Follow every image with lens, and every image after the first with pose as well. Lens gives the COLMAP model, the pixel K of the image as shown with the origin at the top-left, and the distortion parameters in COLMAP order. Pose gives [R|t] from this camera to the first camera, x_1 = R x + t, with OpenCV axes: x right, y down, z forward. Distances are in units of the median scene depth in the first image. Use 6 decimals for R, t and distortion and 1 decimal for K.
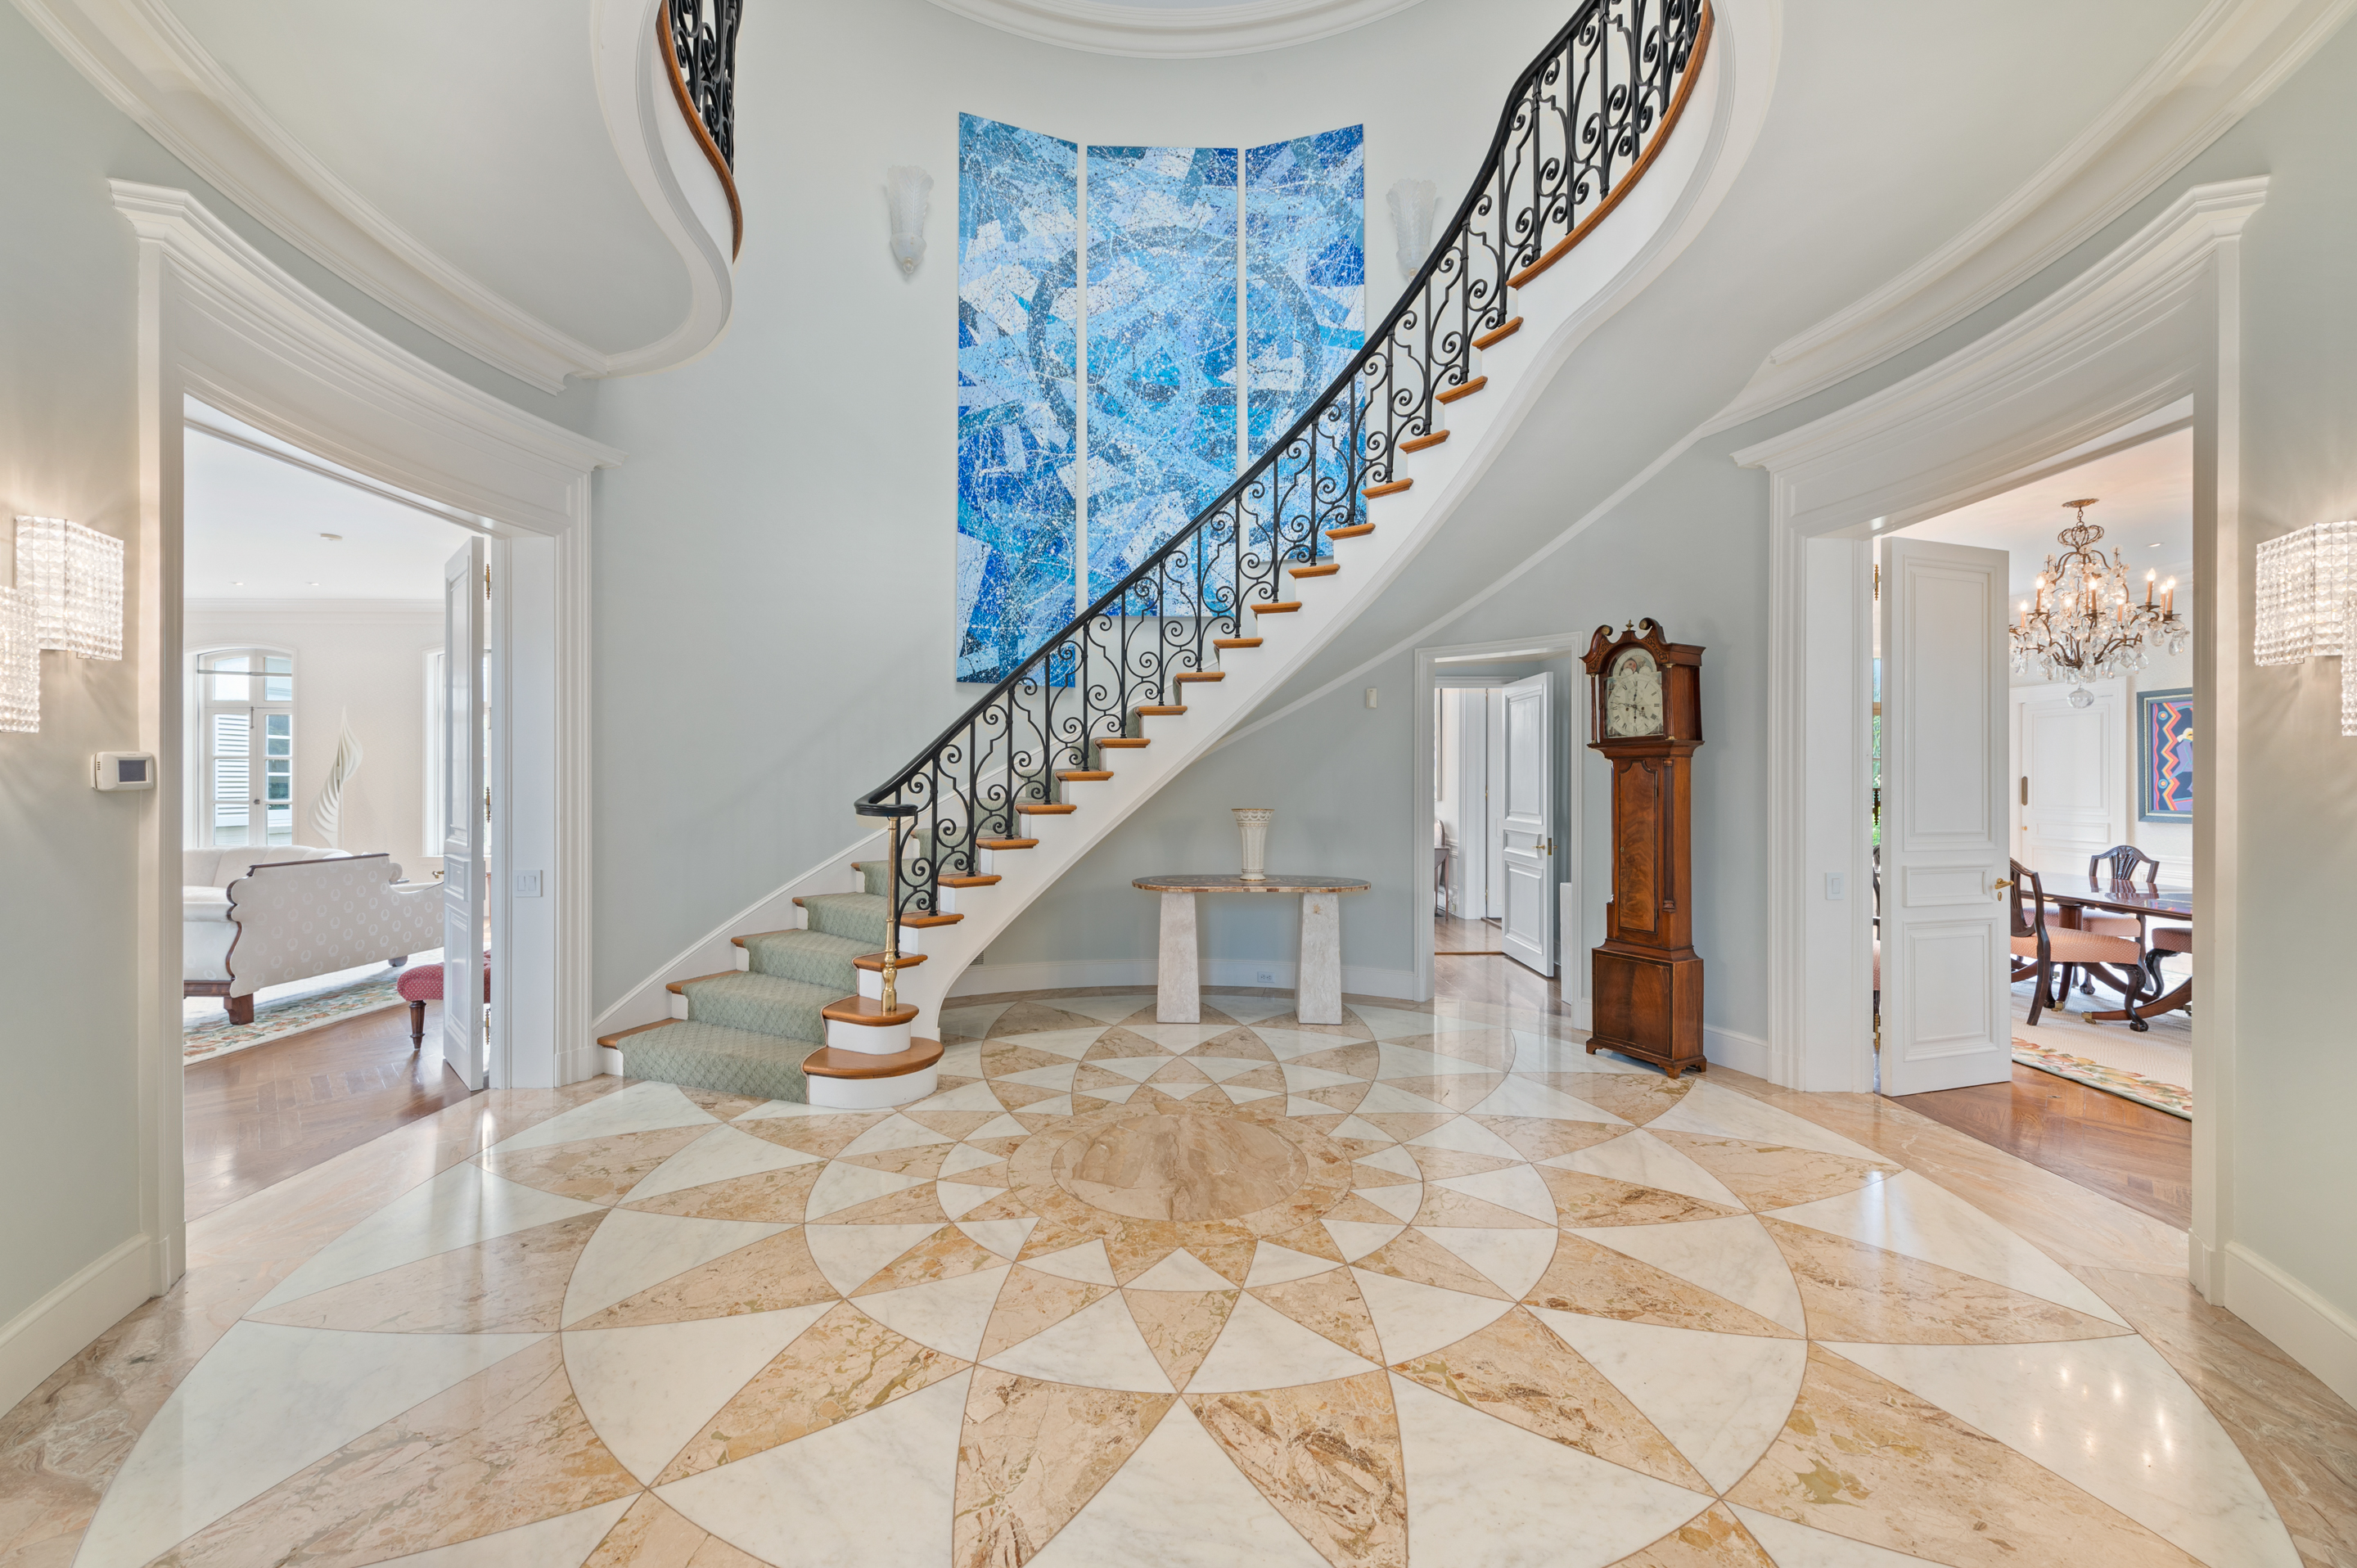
lens RADIAL K [[926.5, 0, 1176.3], [0, 926.5, 781.4], [0, 0, 1]] dist [0.011038, -0.000858]
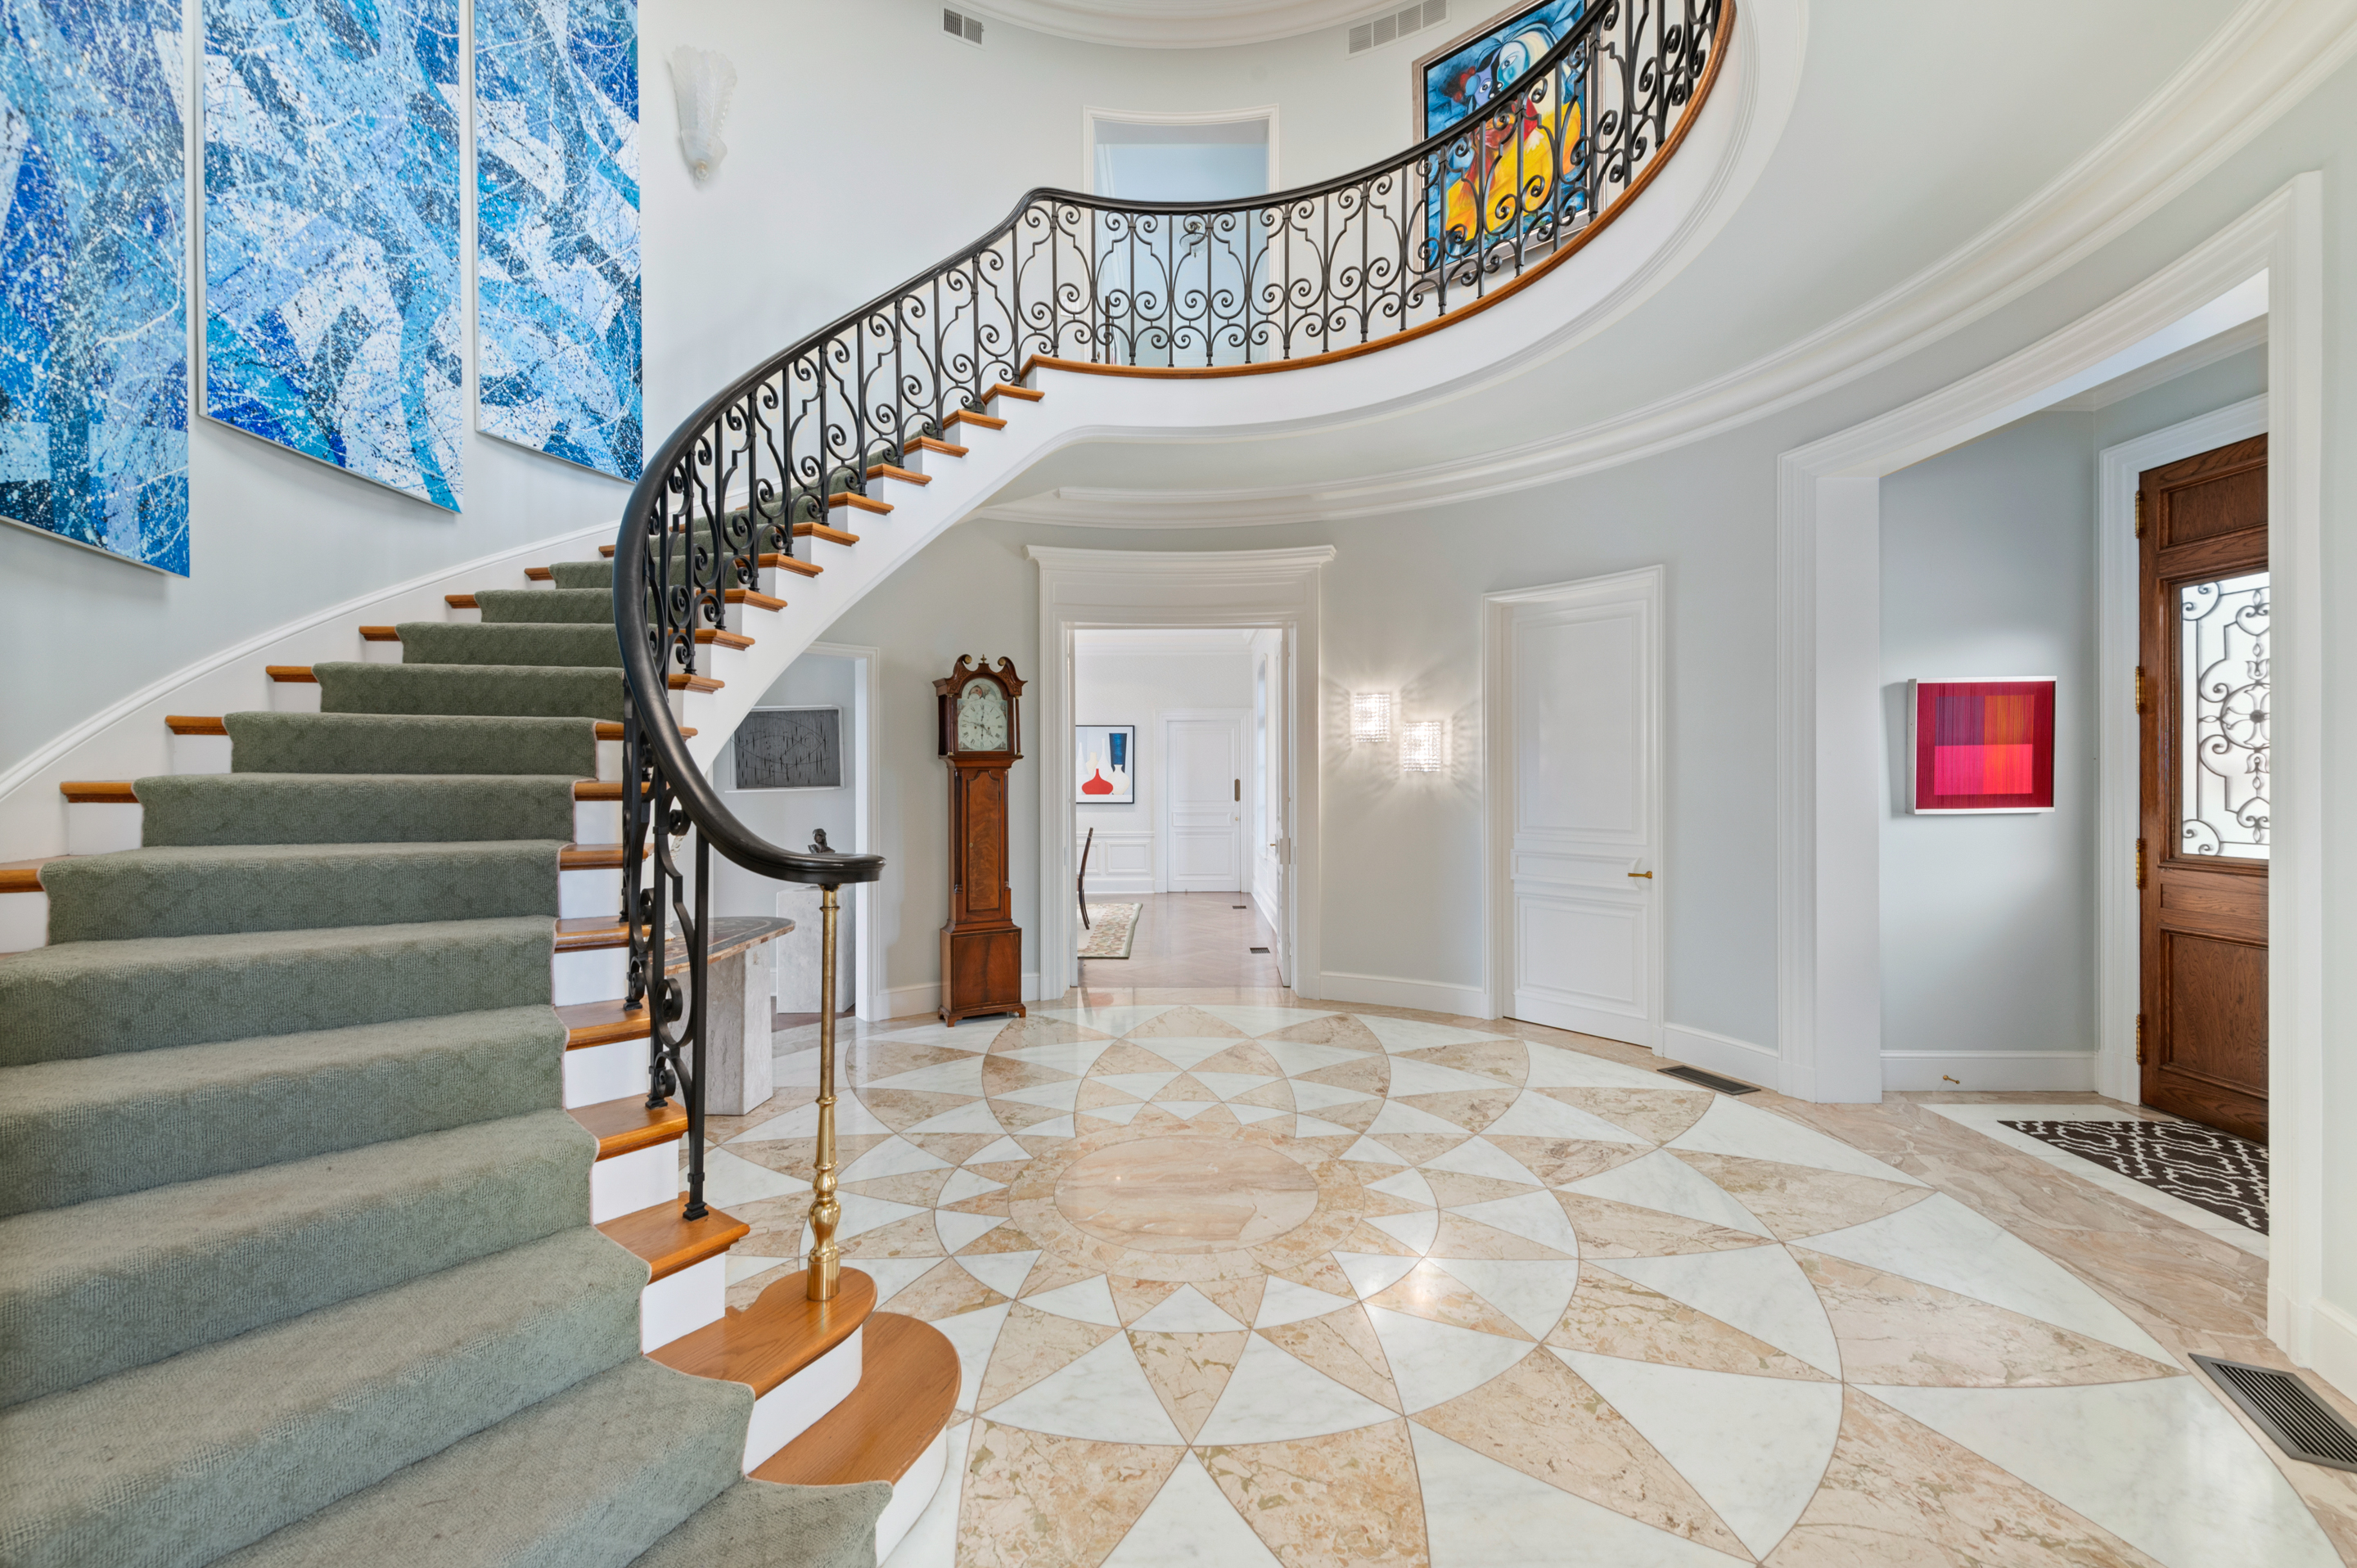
lens RADIAL K [[926.5, 0, 1174.7], [0, 926.5, 775.5], [0, 0, 1]] dist [0.011038, -0.000858]
pose [[0.000920, 0.000588, 0.999999, -0.680993], [0.002949, 0.999995, -0.000590, -0.013979], [-0.999995, 0.002950, 0.000918, 0.712189]]
